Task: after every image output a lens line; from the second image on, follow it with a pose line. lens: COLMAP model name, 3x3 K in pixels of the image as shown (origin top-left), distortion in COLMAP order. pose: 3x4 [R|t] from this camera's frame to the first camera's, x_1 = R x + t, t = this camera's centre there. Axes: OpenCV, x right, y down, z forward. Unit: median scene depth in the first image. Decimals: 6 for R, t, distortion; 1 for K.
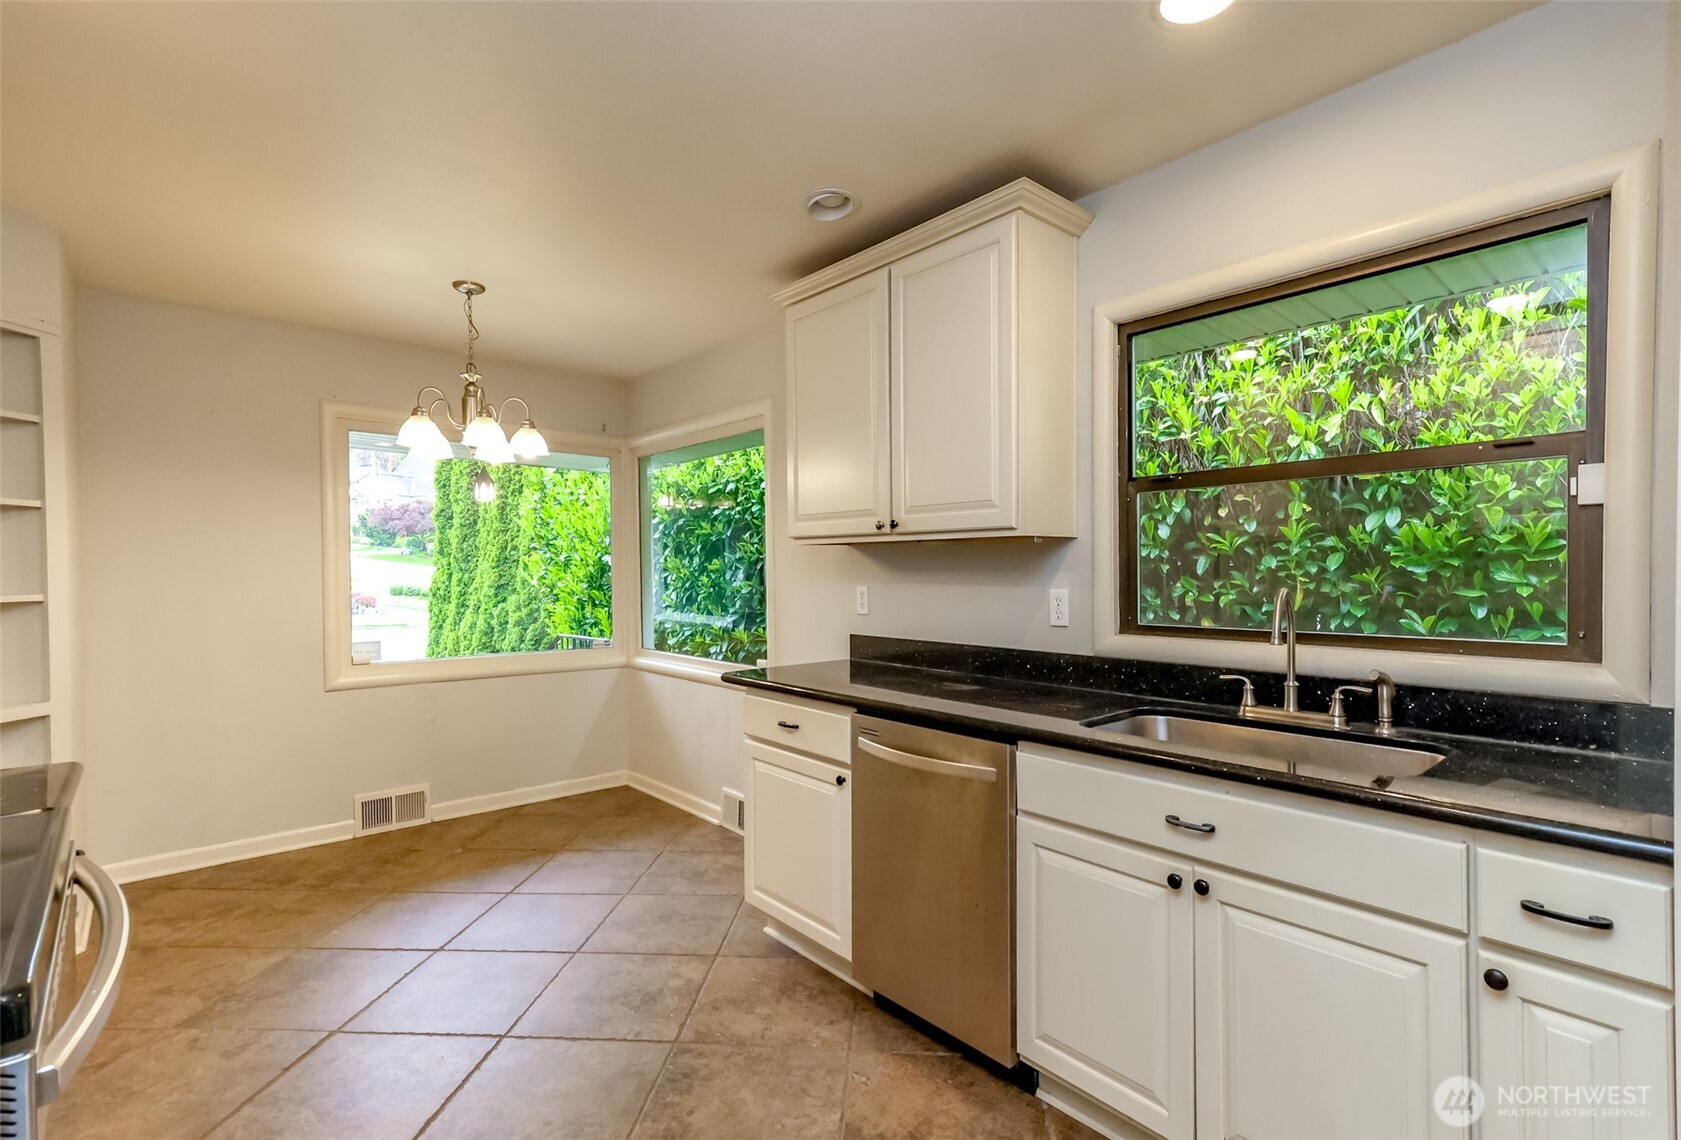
lens RADIAL K [[791.6, 0, 868.1], [0, 791.6, 582.1], [0, 0, 1]] dist [0.021171, 0.000089]
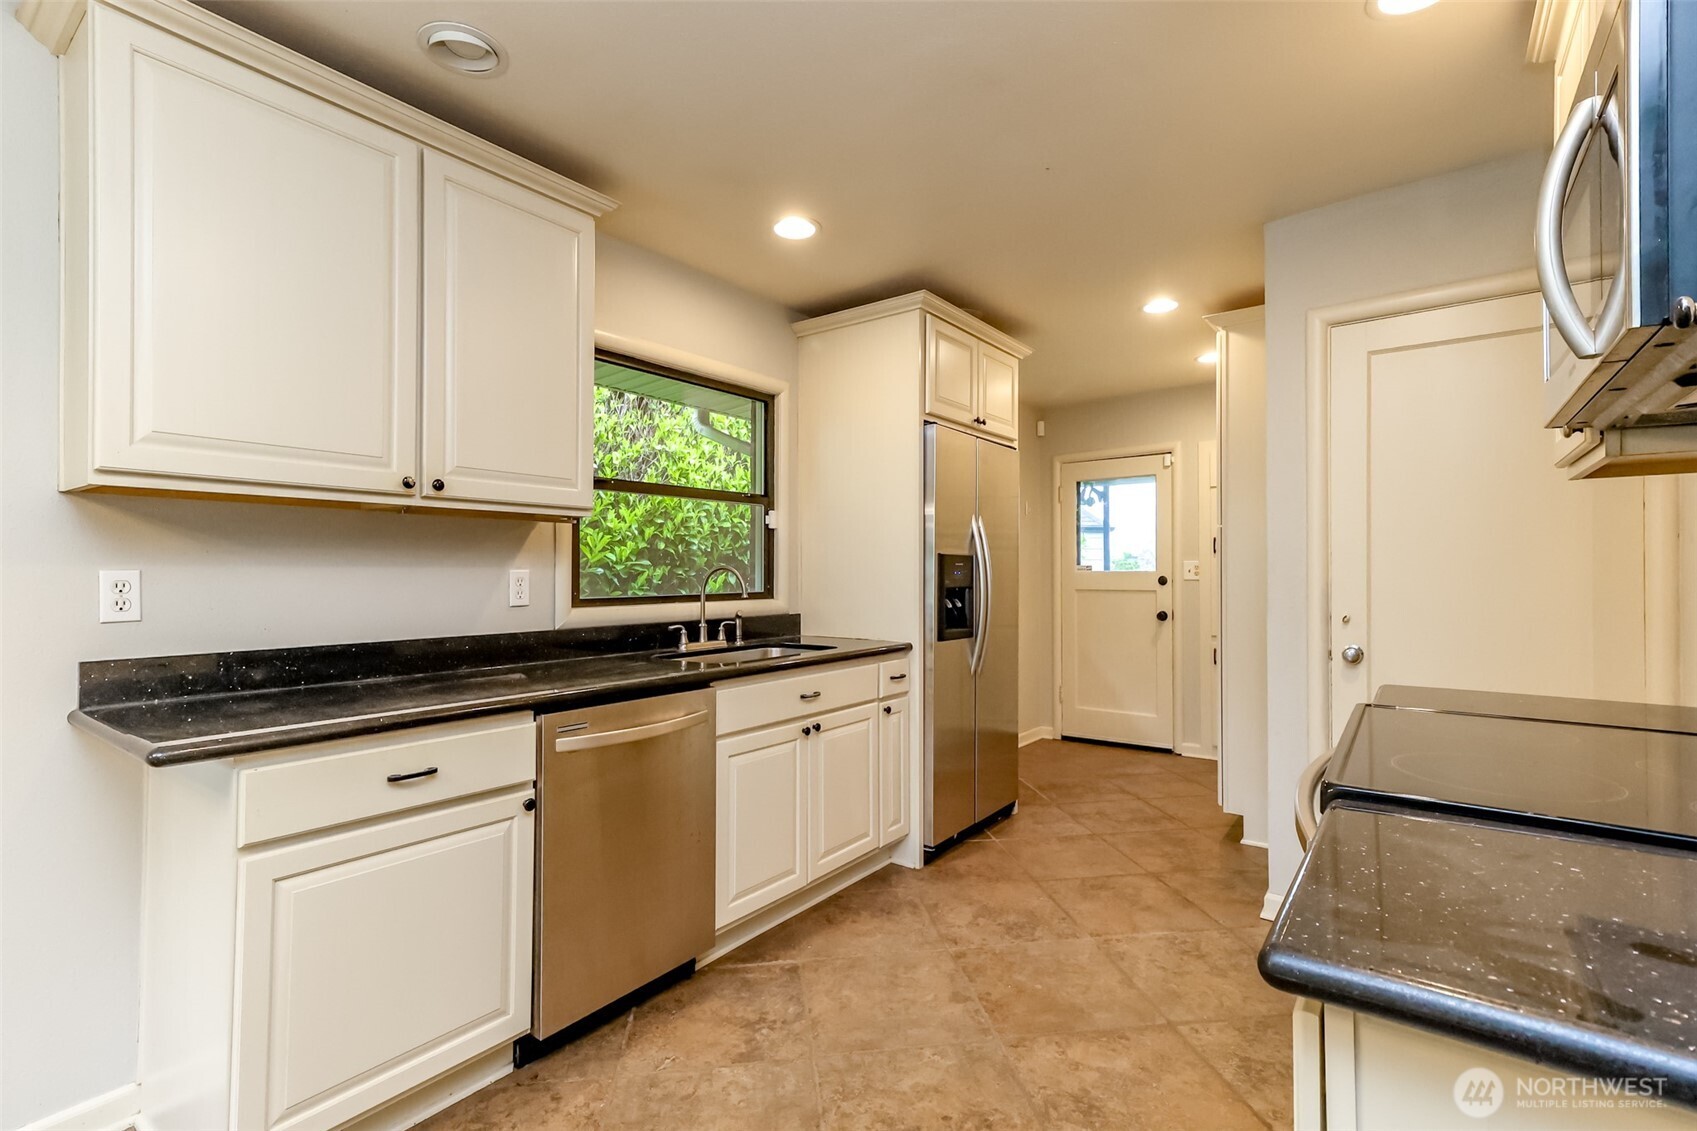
lens RADIAL K [[759.0, 0, 840.0], [0, 759.0, 567.2], [0, 0, 1]] dist [0.022051, -0.001439]
pose [[-0.183464, 0.013377, 0.982935, -0.680508], [0.019607, 0.999758, -0.009946, 0.019814], [-0.982831, 0.017448, -0.183682, 0.661741]]
